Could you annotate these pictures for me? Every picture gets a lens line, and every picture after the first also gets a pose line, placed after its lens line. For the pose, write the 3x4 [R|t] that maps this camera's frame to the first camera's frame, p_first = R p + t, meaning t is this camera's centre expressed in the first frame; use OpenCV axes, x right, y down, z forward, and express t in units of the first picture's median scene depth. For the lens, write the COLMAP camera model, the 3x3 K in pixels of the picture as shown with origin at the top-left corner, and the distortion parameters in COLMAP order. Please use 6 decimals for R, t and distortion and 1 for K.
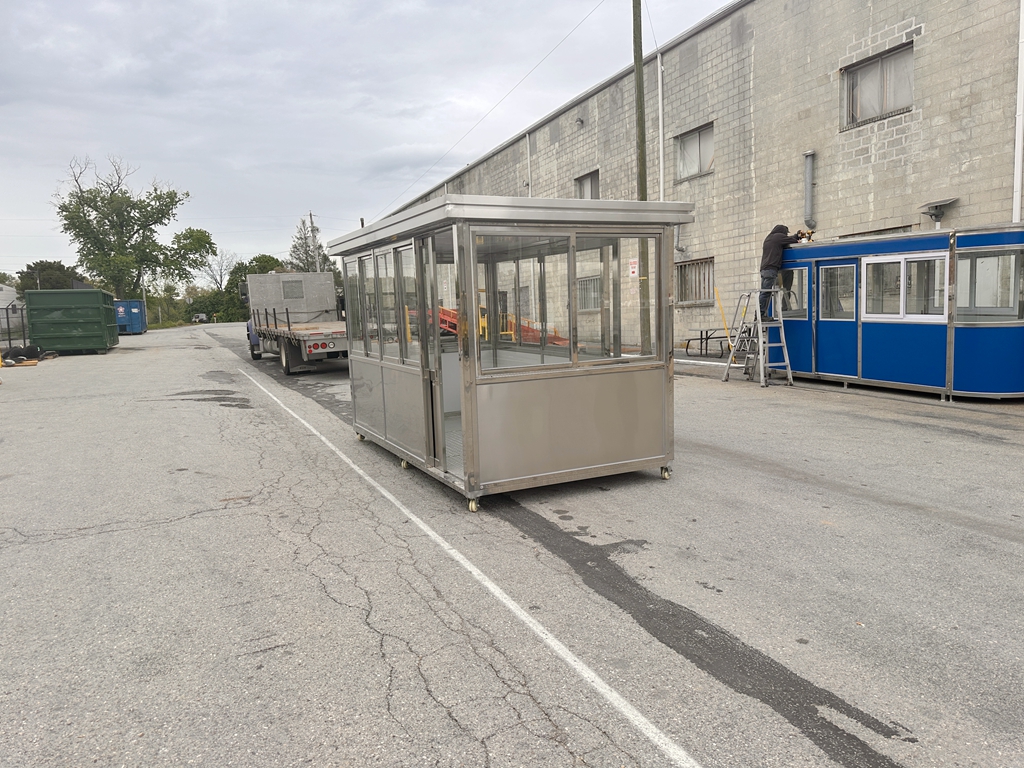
lens RADIAL K [[715.7, 0, 512.6], [0, 715.7, 387.9], [0, 0, 1]] dist [0.043207, -0.056555]
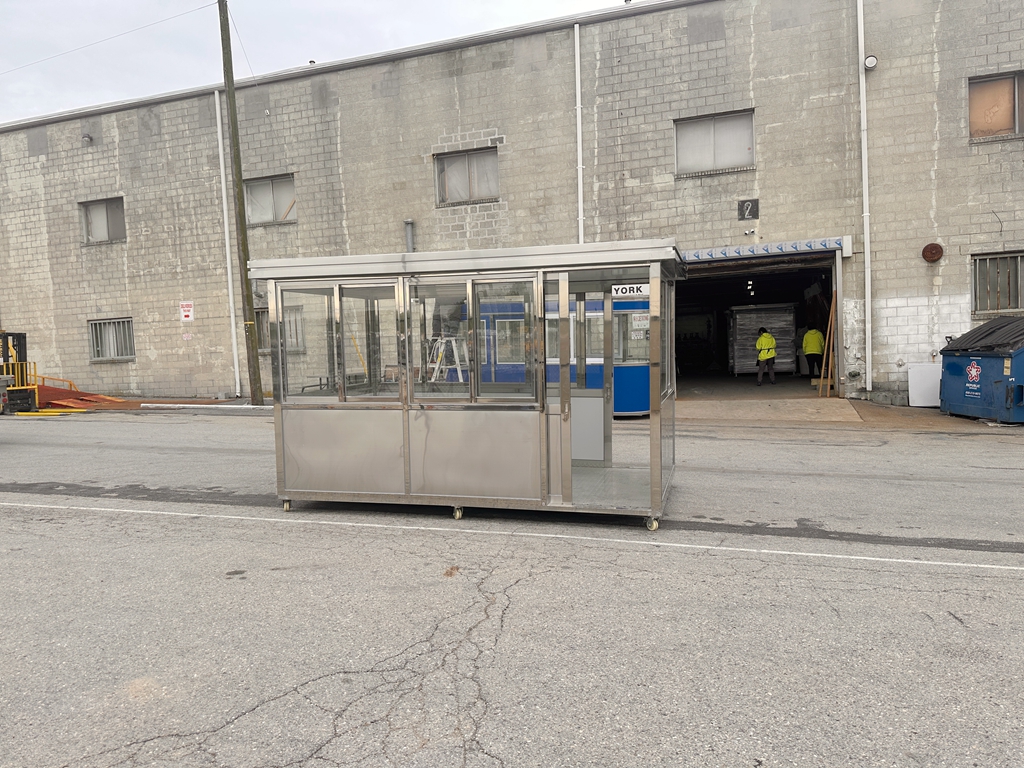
lens RADIAL K [[715.7, 0, 520.1], [0, 715.7, 387.6], [0, 0, 1]] dist [0.043207, -0.056555]
pose [[0.671795, -0.027465, 0.740228, -0.389522], [0.083171, 0.995790, -0.038535, -0.005958], [-0.736053, 0.087453, 0.671251, 0.163275]]
